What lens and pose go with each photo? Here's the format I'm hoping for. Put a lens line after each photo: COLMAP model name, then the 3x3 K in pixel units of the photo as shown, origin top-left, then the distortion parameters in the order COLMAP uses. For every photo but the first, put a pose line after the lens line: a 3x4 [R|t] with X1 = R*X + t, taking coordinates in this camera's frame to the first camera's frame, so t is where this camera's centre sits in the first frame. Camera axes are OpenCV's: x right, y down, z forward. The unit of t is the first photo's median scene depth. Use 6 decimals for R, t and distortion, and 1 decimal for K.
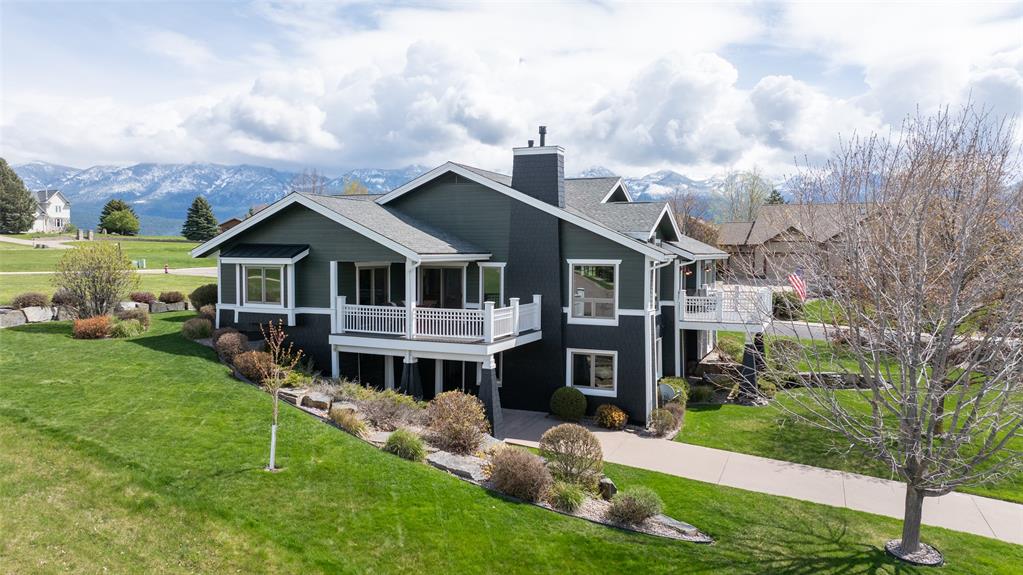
lens RADIAL K [[719.8, 0, 518.6], [0, 719.8, 290.7], [0, 0, 1]] dist [-0.015477, 0.000871]
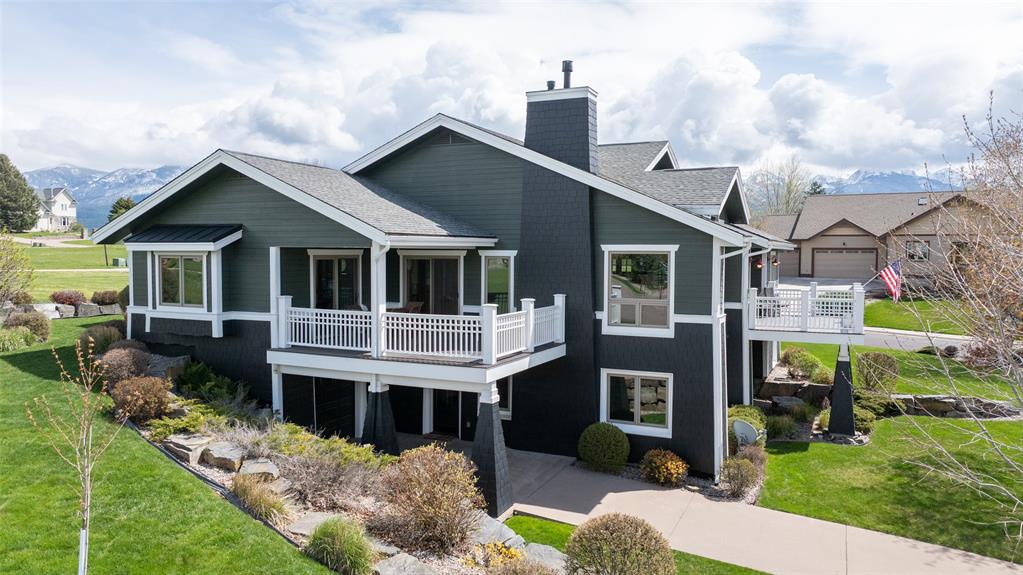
lens RADIAL K [[719.8, 0, 518.6], [0, 719.8, 290.7], [0, 0, 1]] dist [-0.015477, 0.000871]
pose [[0.999636, 0.000138, -0.026969, 0.004062], [-0.000179, 0.999999, -0.001518, 0.003348], [0.026969, 0.001523, 0.999635, 0.283712]]
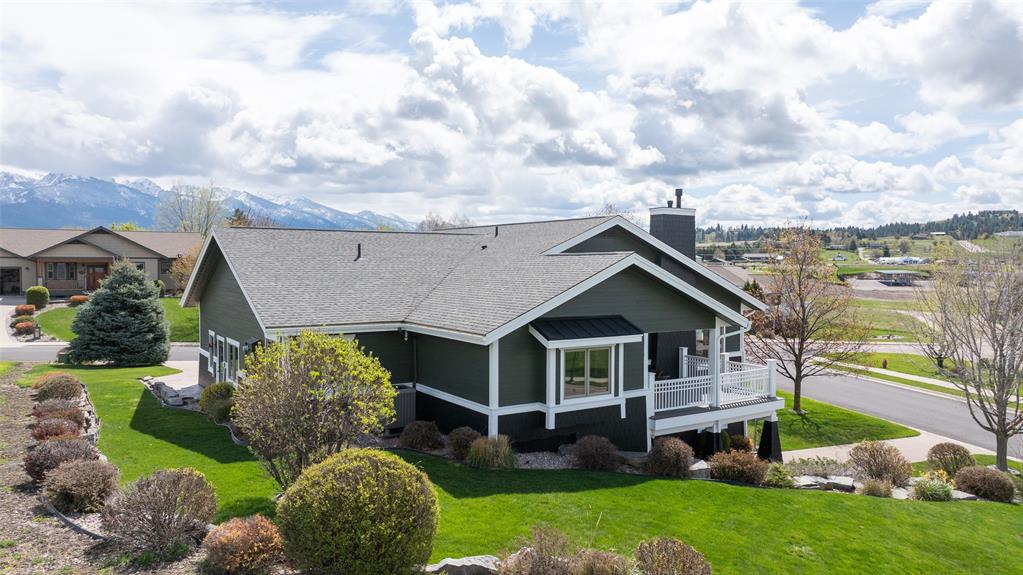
lens RADIAL K [[730.2, 0, 511.5], [0, 730.2, 287.5], [0, 0, 1]] dist [-0.012189, -0.004270]
pose [[0.547035, -0.030409, 0.836557, -1.032141], [0.040009, 0.999148, 0.010157, -0.106790], [-0.836153, 0.027914, 0.547785, 0.634882]]
